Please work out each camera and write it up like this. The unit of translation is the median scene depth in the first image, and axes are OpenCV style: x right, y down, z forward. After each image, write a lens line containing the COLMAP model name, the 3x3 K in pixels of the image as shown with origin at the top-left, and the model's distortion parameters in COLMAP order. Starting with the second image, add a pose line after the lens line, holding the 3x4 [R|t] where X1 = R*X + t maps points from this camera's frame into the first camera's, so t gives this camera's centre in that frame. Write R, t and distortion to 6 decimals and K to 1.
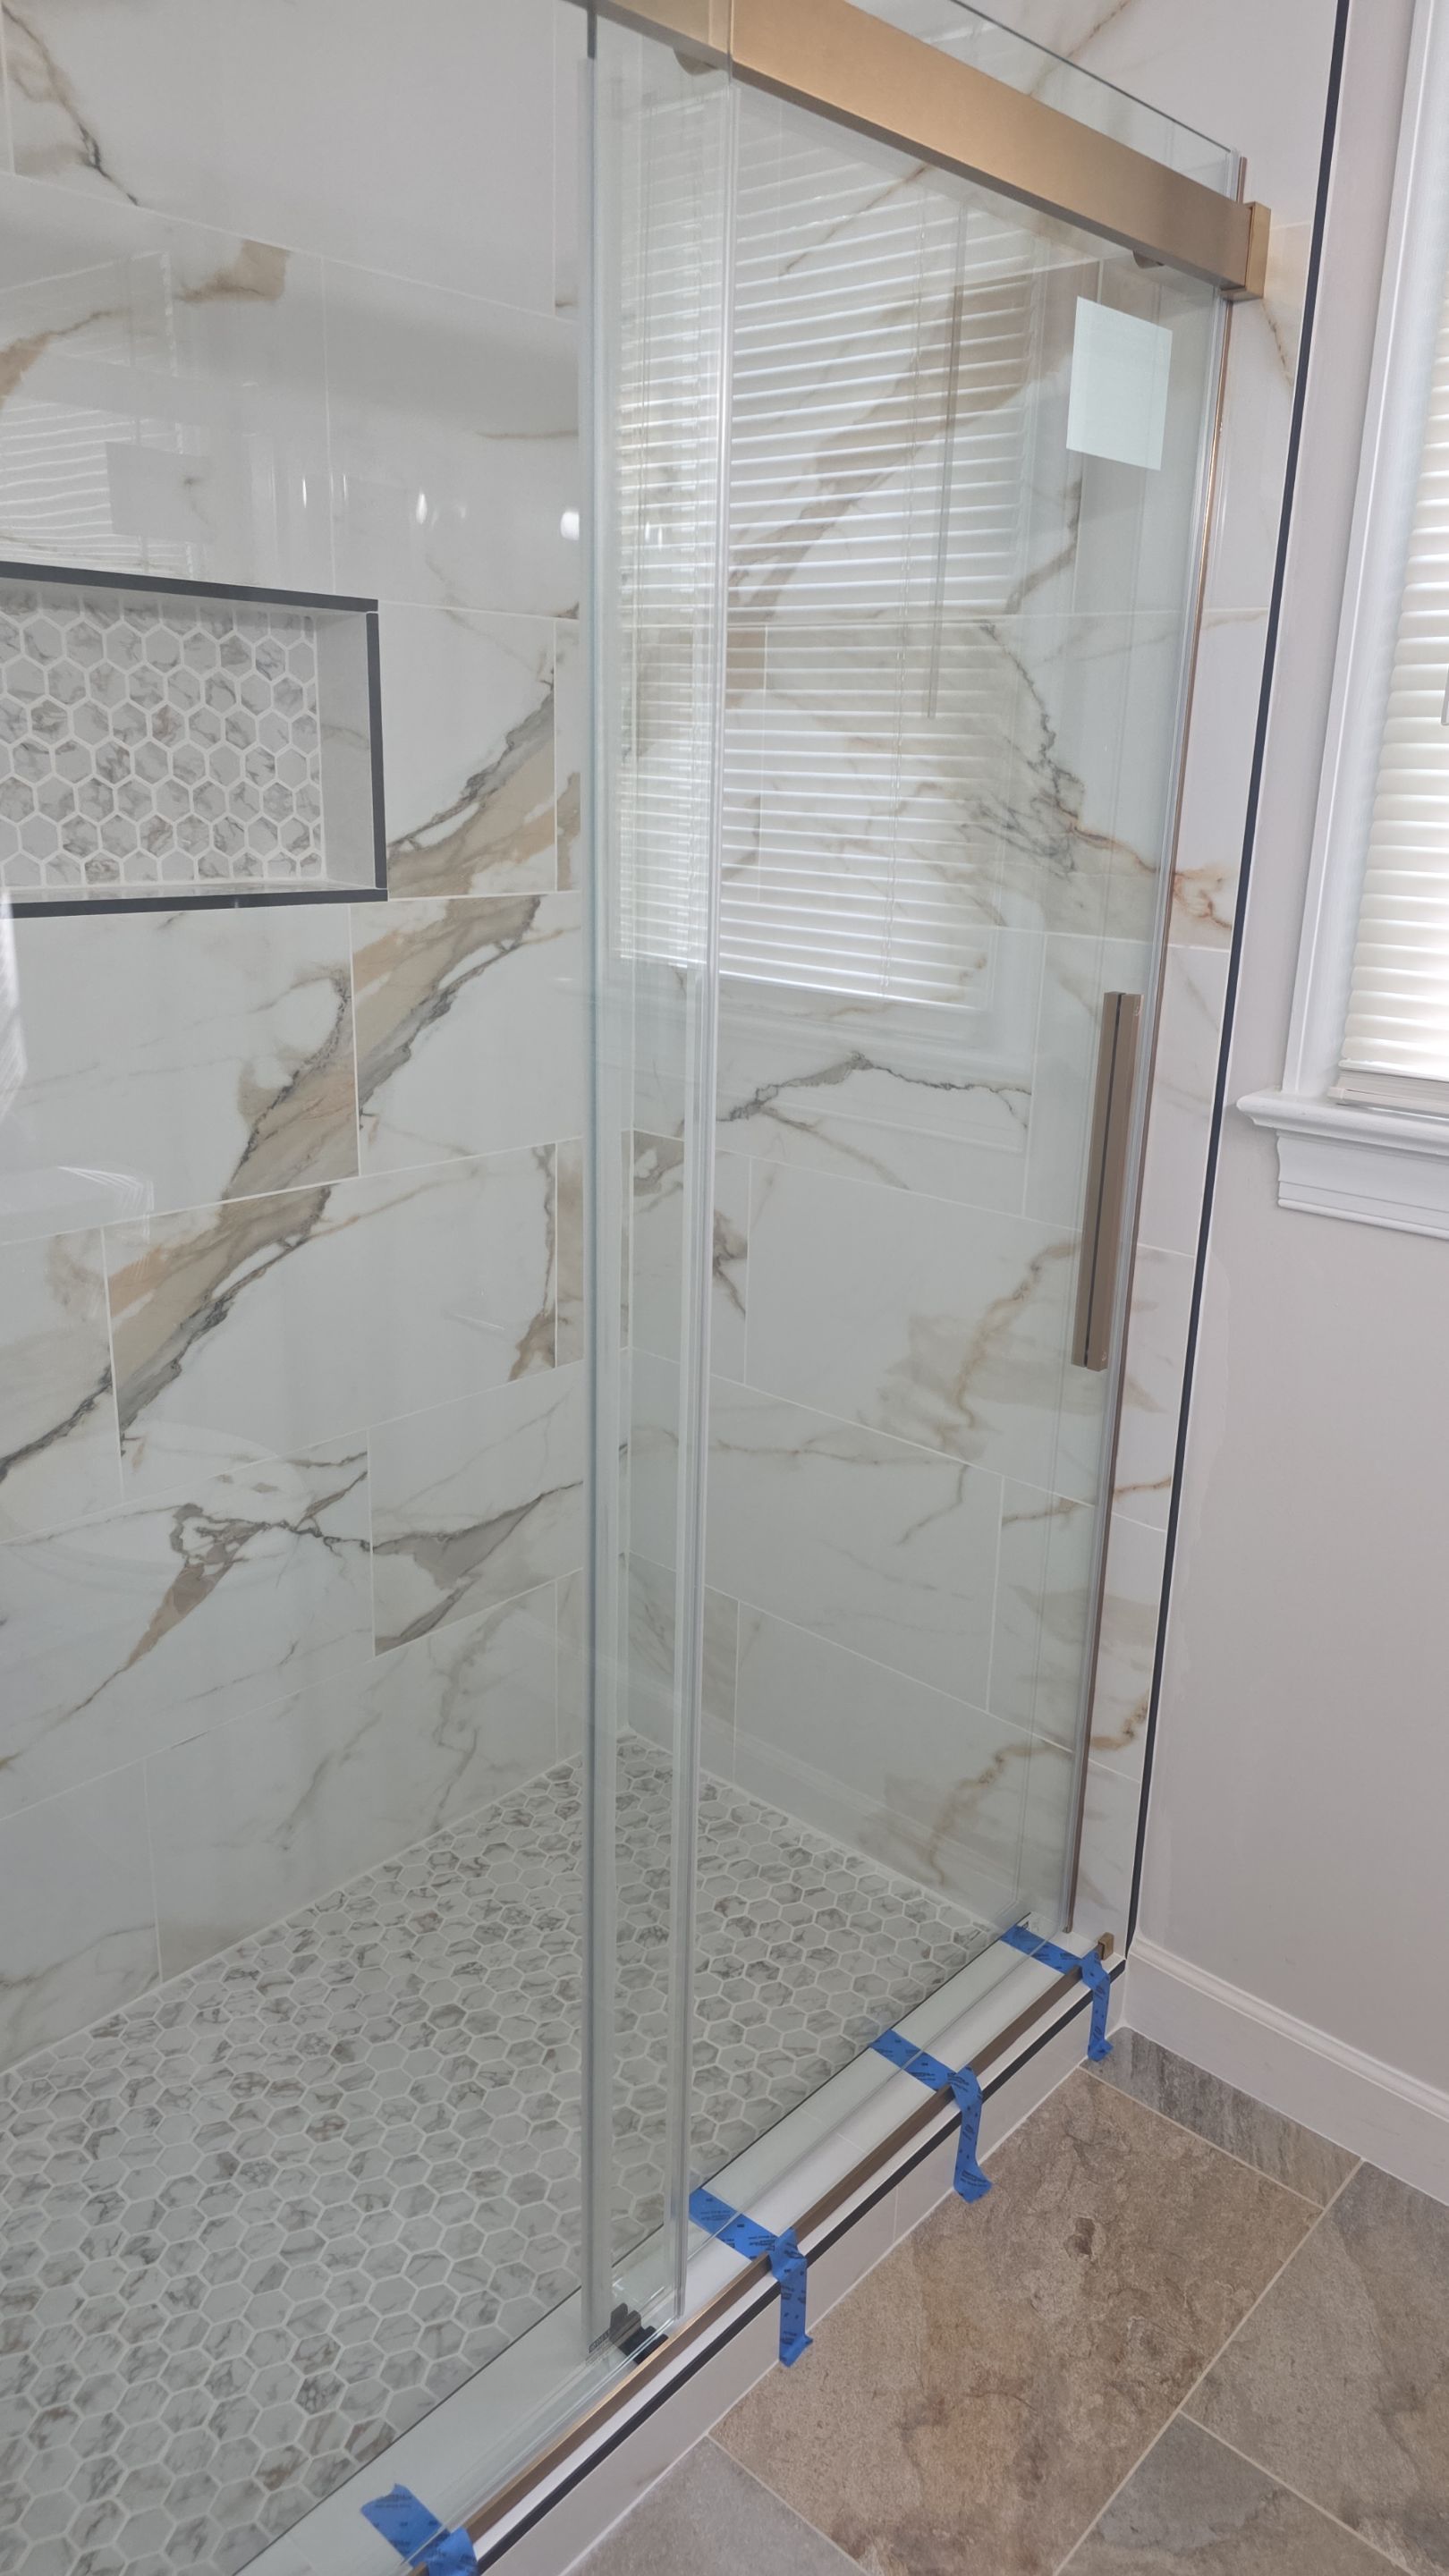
lens RADIAL K [[1730.7, 0, 735.3], [0, 1730.7, 1281.9], [0, 0, 1]] dist [0.062510, -0.065396]
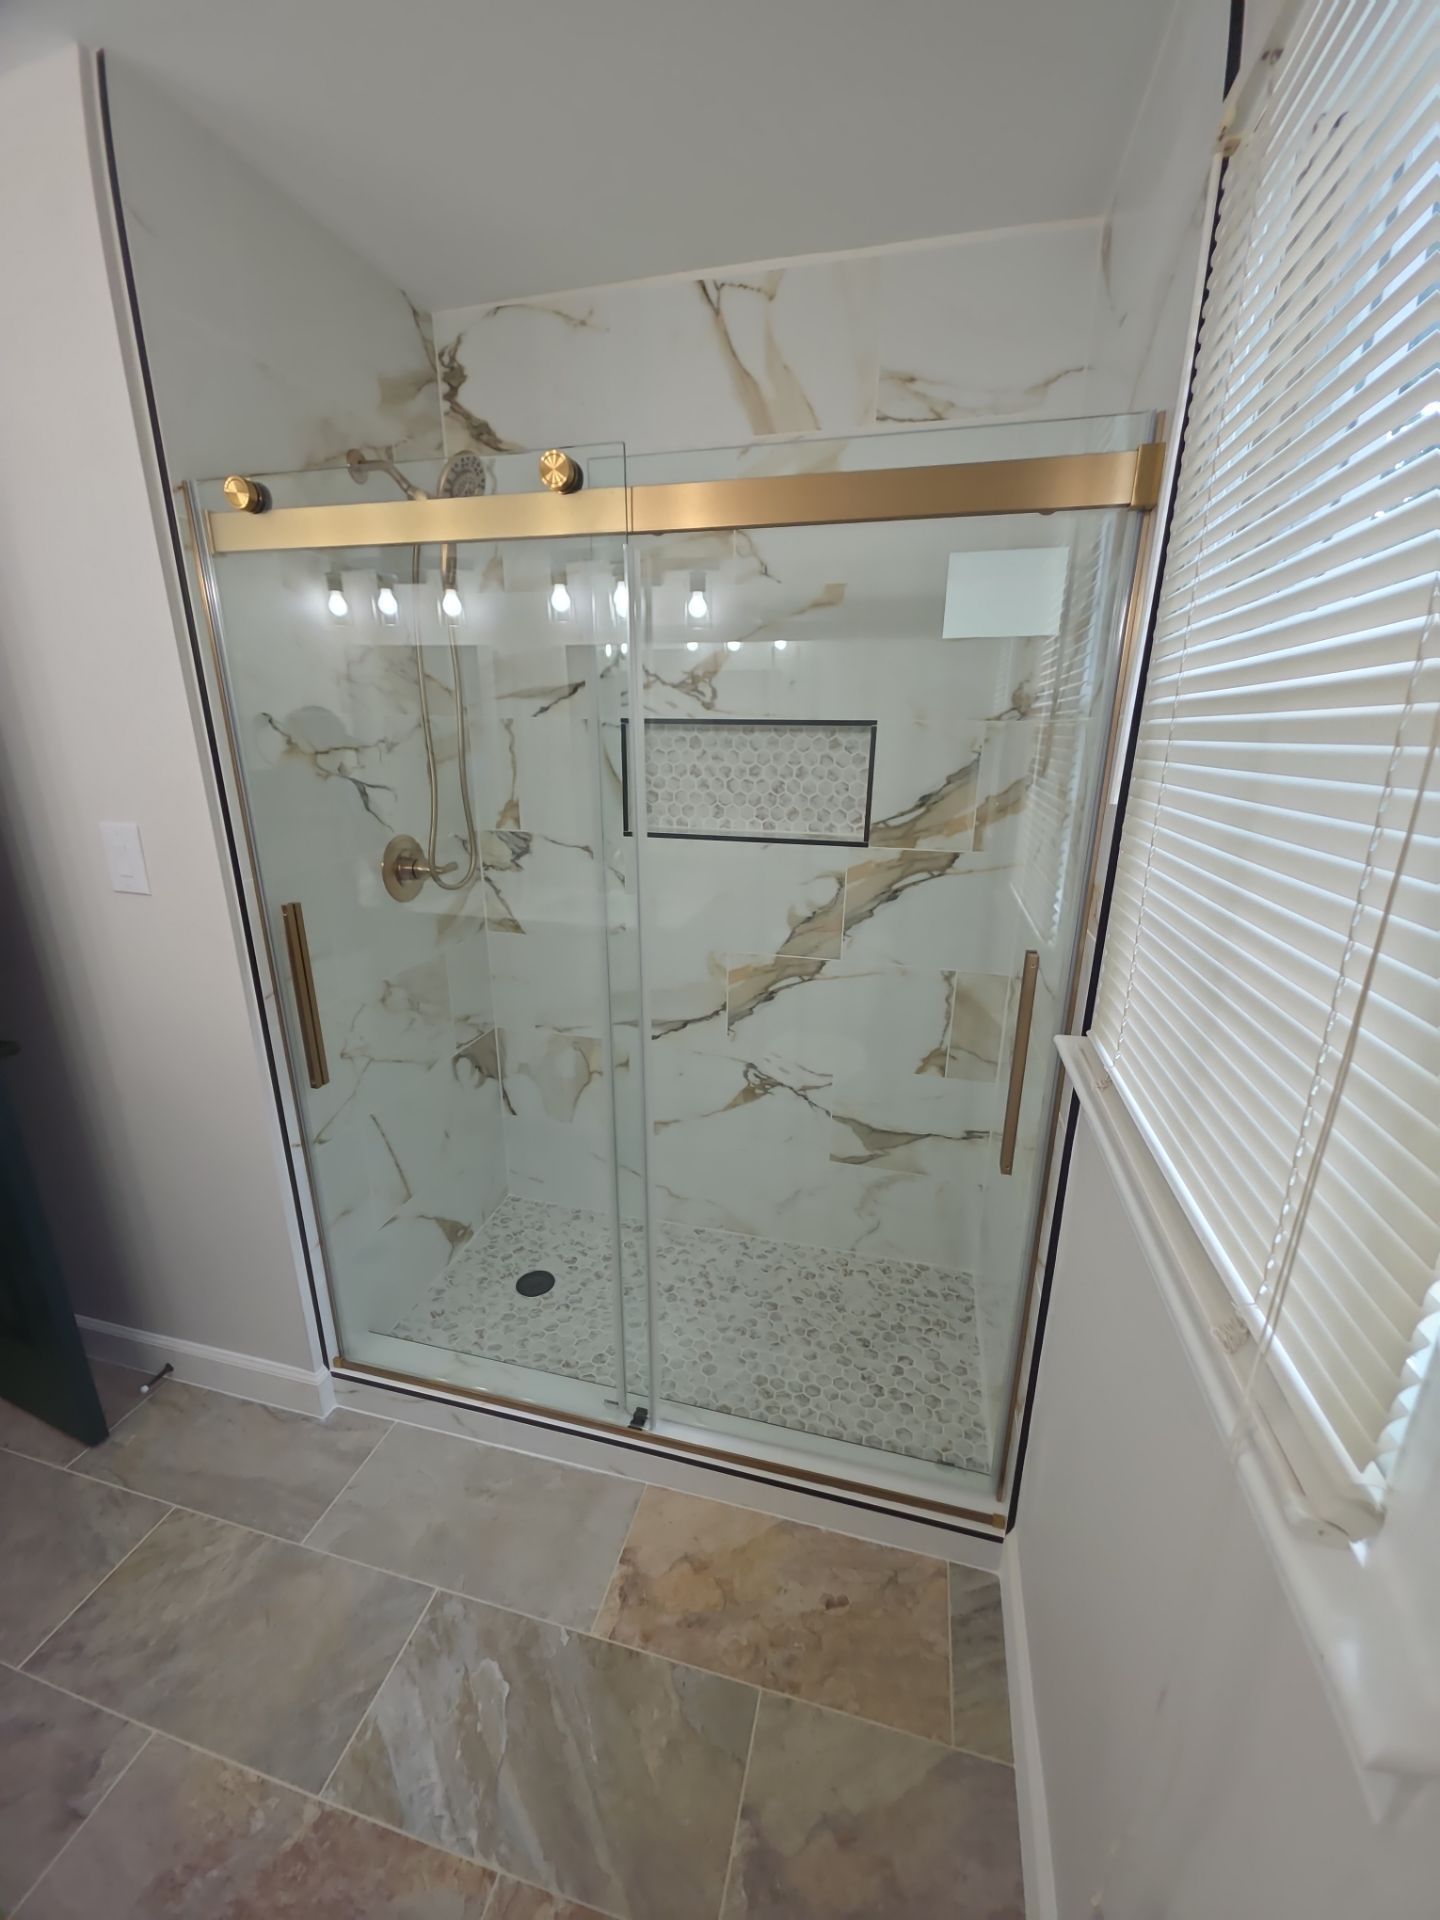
lens RADIAL K [[759.1, 0, 719.7], [0, 759.1, 960.2], [0, 0, 1]] dist [0.013597, -0.008268]
pose [[0.463546, 0.233987, -0.854620, 0.617469], [-0.255861, 0.958764, 0.123722, -0.153914], [0.848328, 0.161313, 0.504299, 0.358652]]
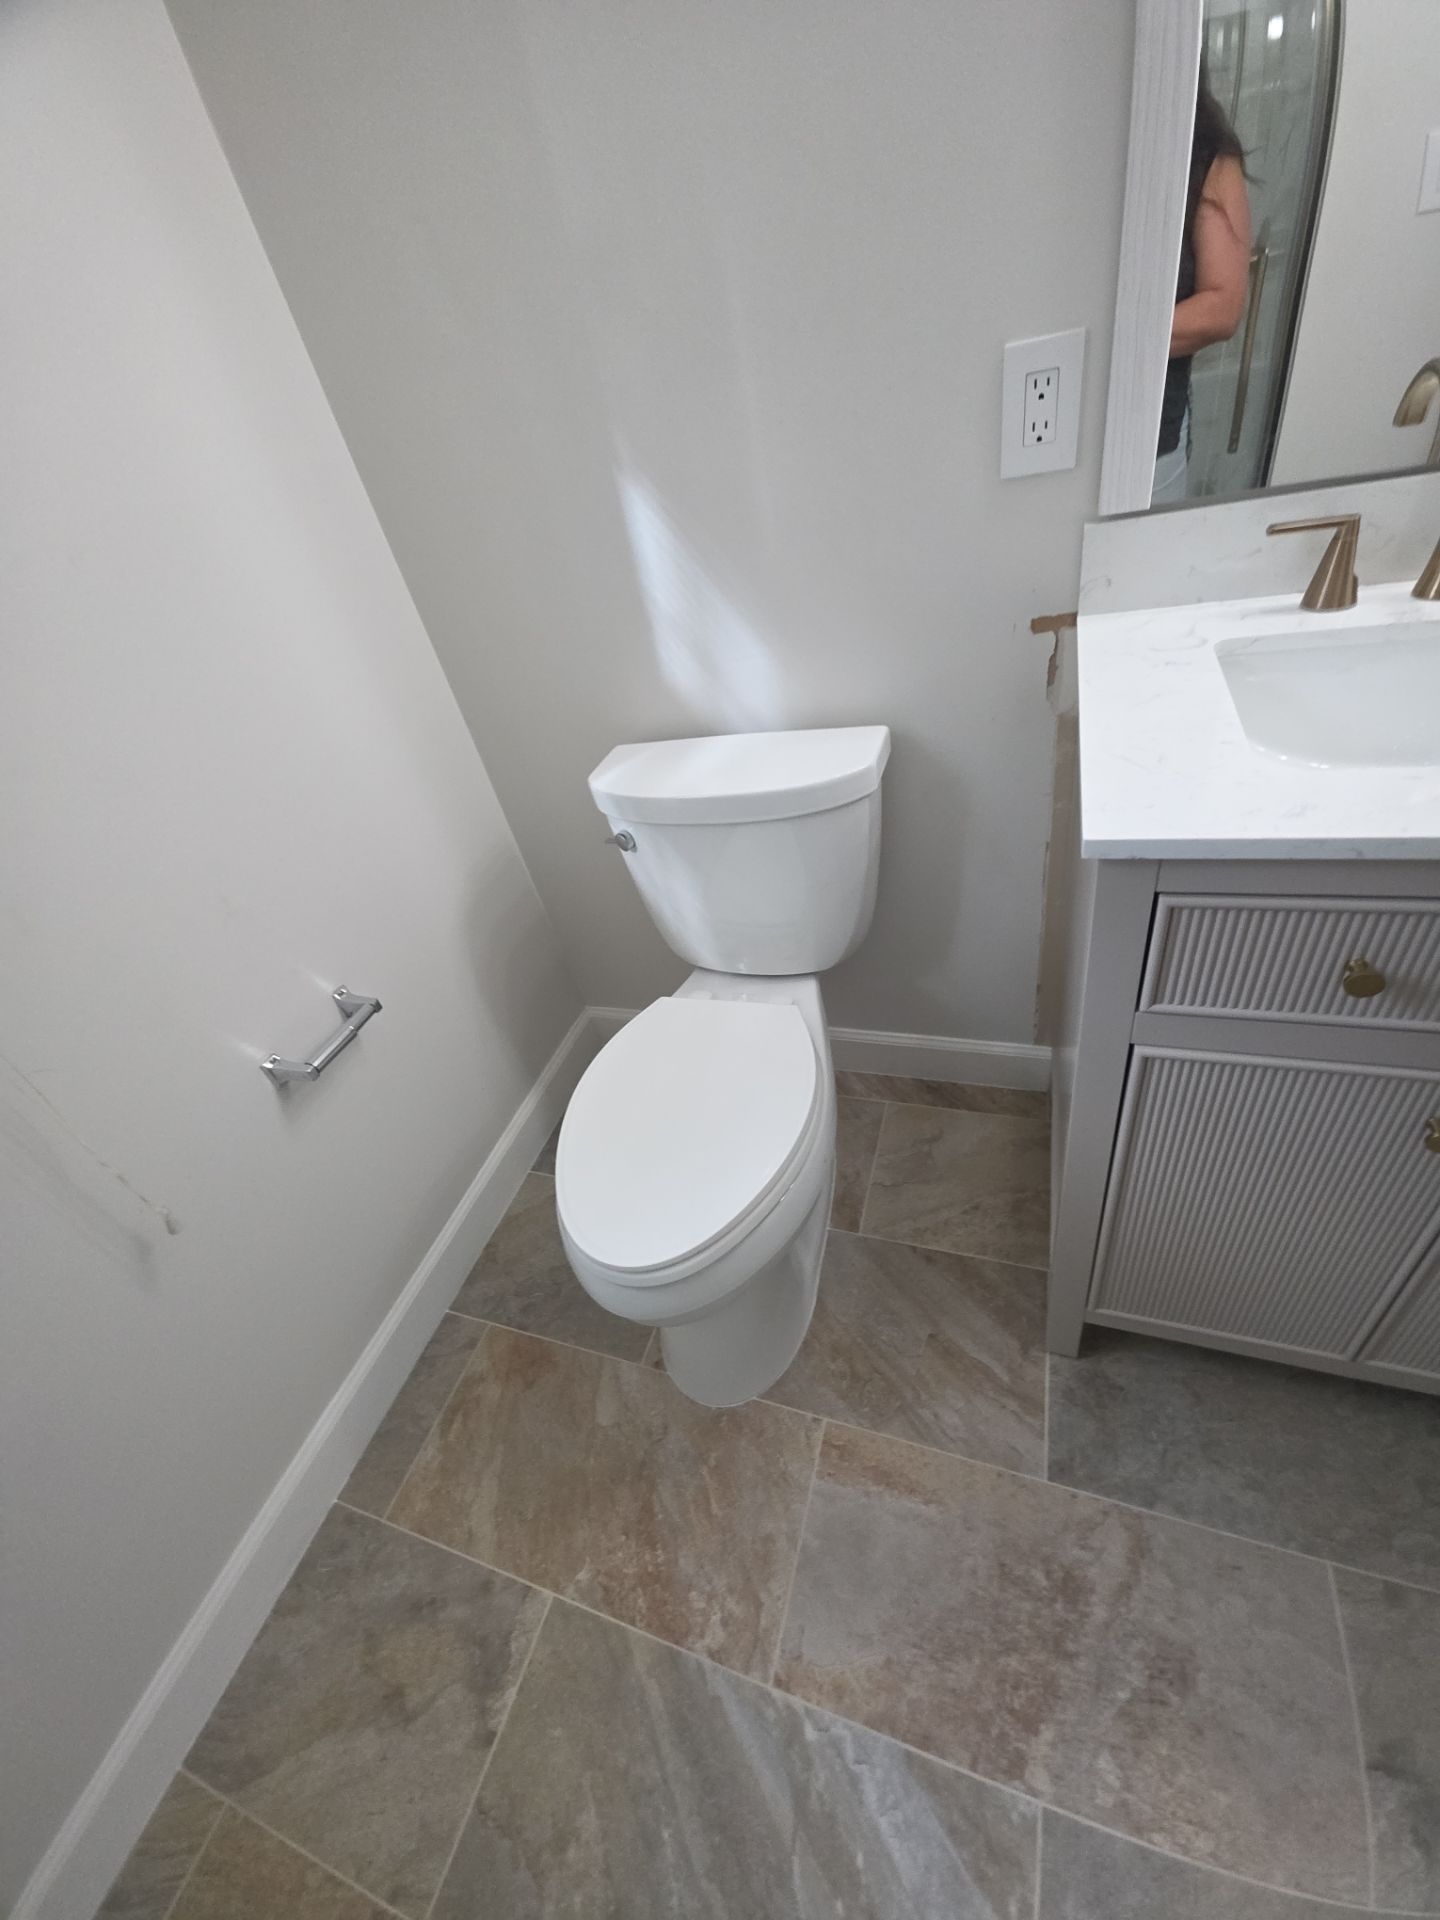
lens RADIAL K [[759.1, 0, 718.9], [0, 759.1, 962.7], [0, 0, 1]] dist [0.013597, -0.008268]
pose [[-0.389019, -0.527543, 0.755224, 0.108780], [0.454506, 0.603169, 0.655447, -0.007819], [-0.801304, 0.598235, 0.005127, 0.360644]]
